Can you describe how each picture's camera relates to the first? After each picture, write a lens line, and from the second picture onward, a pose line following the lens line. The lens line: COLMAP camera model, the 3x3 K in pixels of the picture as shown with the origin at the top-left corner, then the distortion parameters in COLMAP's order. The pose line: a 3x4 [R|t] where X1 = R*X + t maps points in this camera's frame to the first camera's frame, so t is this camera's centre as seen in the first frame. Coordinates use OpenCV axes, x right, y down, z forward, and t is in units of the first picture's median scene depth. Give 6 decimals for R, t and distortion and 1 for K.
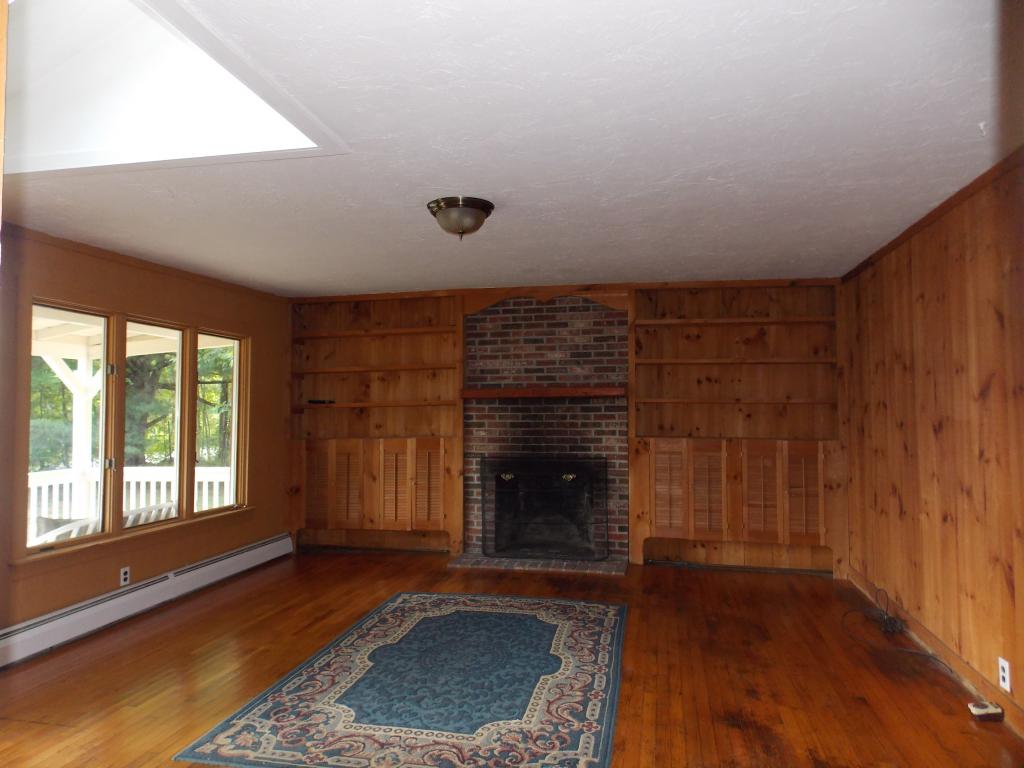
lens RADIAL K [[677.3, 0, 510.4], [0, 677.3, 379.2], [0, 0, 1]] dist [0.018917, -0.004837]
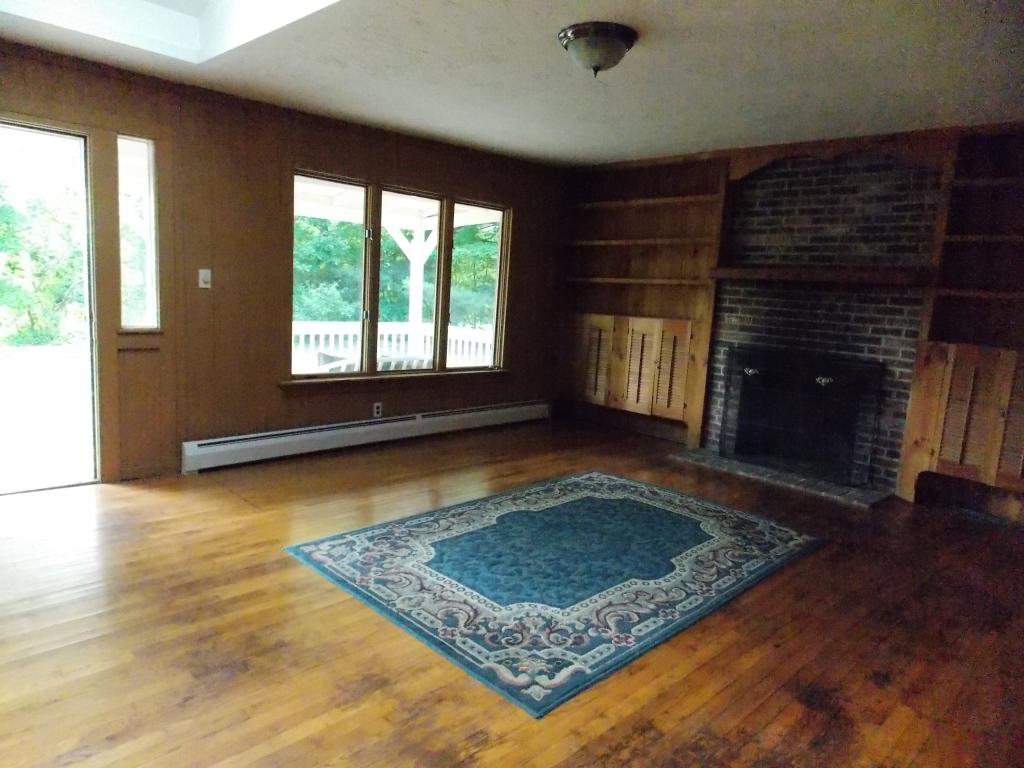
lens RADIAL K [[682.7, 0, 516.3], [0, 682.7, 378.1], [0, 0, 1]] dist [0.025858, -0.000048]
pose [[0.843130, 0.127878, -0.522283, 0.214448], [-0.040195, 0.983581, 0.175937, 0.010228], [0.536205, -0.127344, 0.834426, 0.110038]]
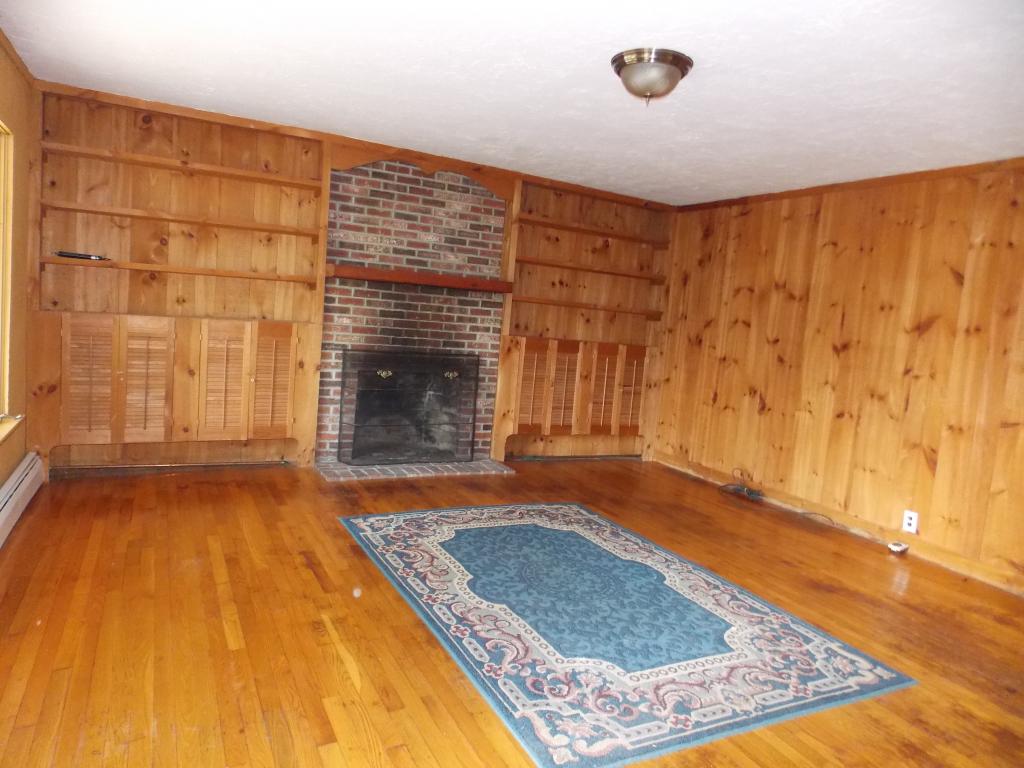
lens RADIAL K [[677.3, 0, 510.4], [0, 677.3, 379.2], [0, 0, 1]] dist [0.018917, -0.004837]
pose [[0.770028, 0.005847, 0.637984, -0.459426], [-0.114187, 0.985076, 0.128792, 0.022660], [-0.627709, -0.172023, 0.759203, 0.258252]]
